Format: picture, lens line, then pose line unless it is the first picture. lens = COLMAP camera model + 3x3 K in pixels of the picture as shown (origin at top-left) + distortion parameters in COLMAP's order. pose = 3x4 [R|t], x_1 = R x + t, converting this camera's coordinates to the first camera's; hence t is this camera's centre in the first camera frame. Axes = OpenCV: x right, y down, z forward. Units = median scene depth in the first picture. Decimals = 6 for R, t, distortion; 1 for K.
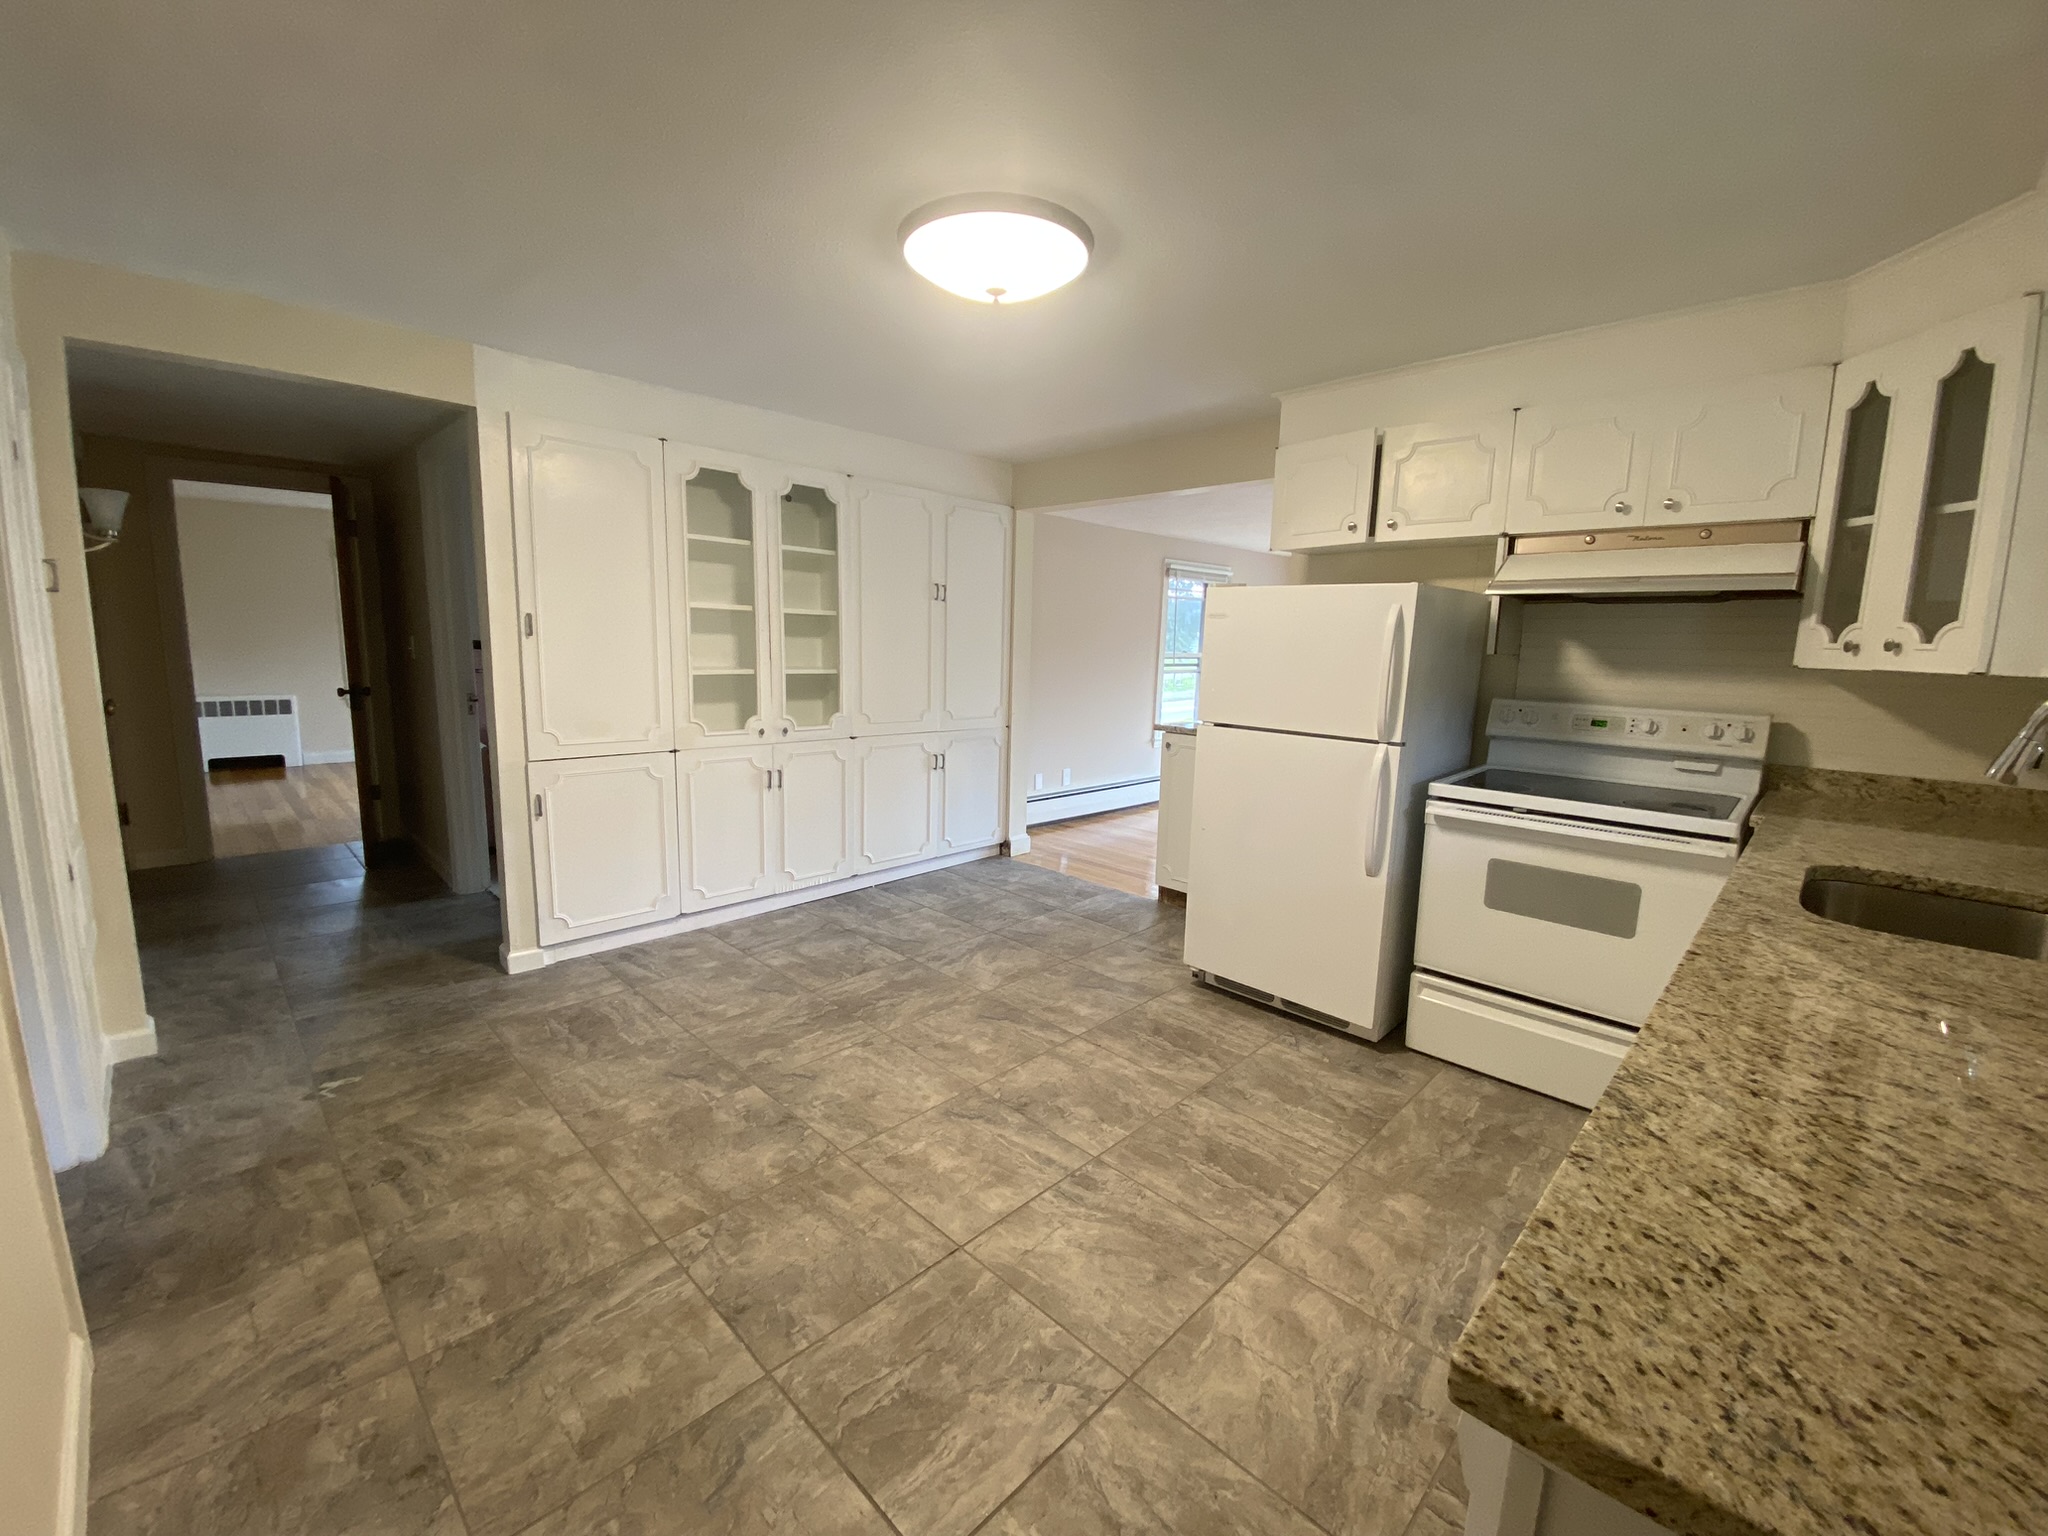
lens RADIAL K [[834.1, 0, 1024.5], [0, 834.1, 737.2], [0, 0, 1]] dist [-0.023926, -0.001623]
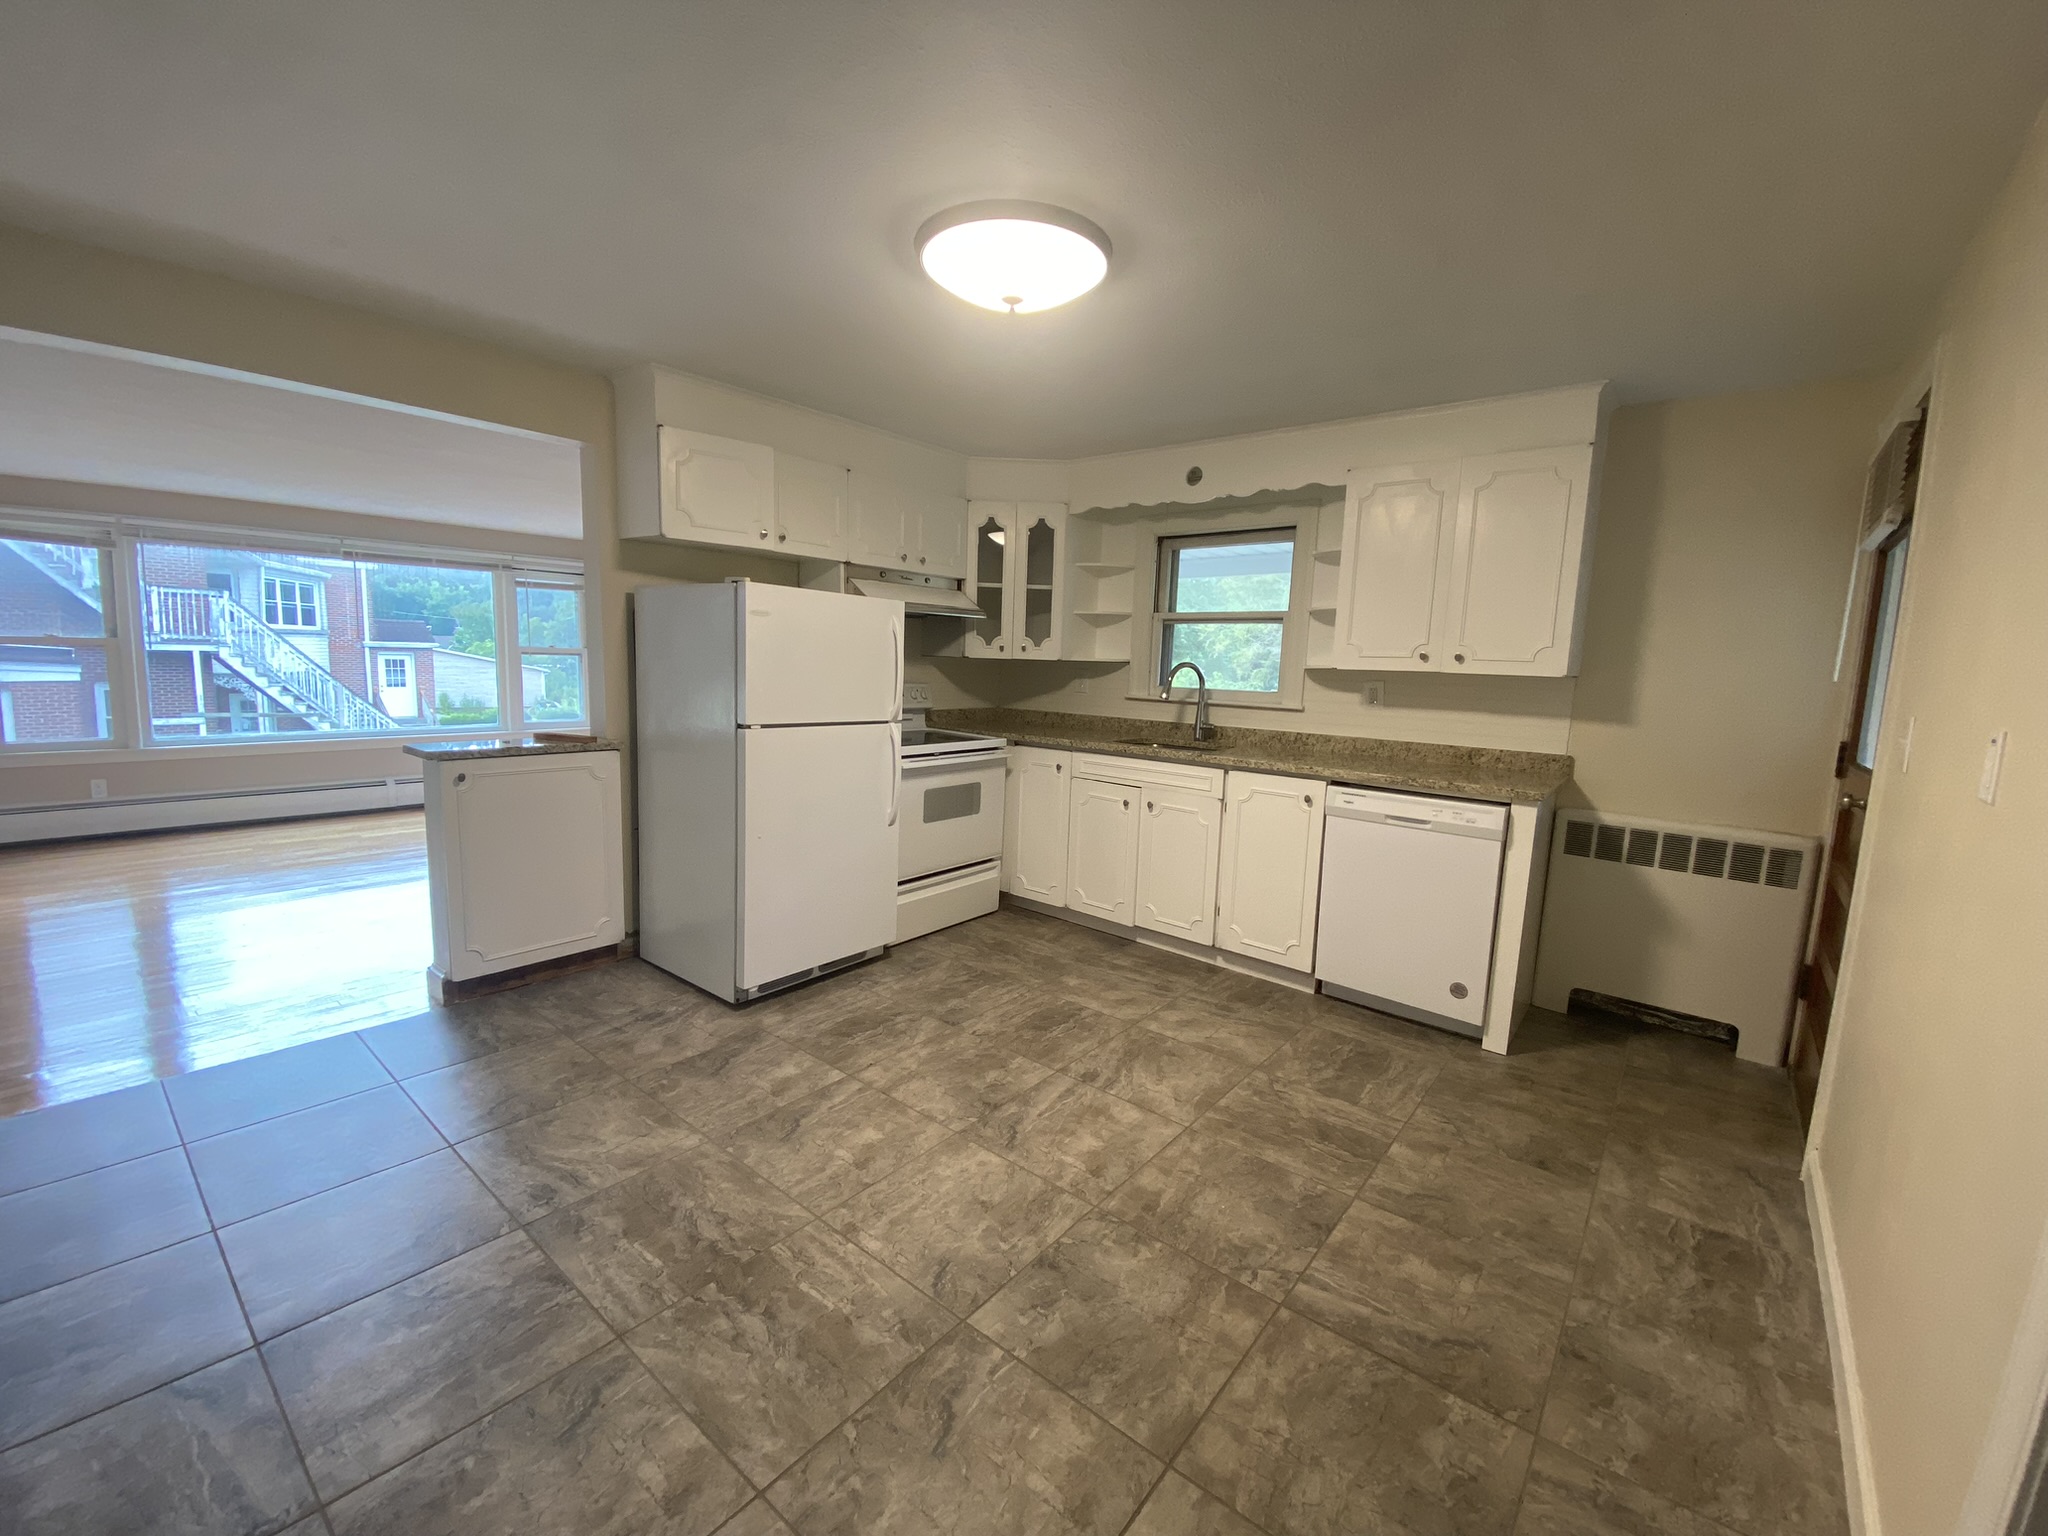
lens RADIAL K [[834.1, 0, 1027.9], [0, 834.1, 759.8], [0, 0, 1]] dist [-0.023926, -0.001623]
pose [[-0.072837, -0.169223, 0.982883, -1.046790], [0.104261, 0.978809, 0.176248, -0.163155], [-0.991879, 0.115314, -0.053650, 1.068049]]
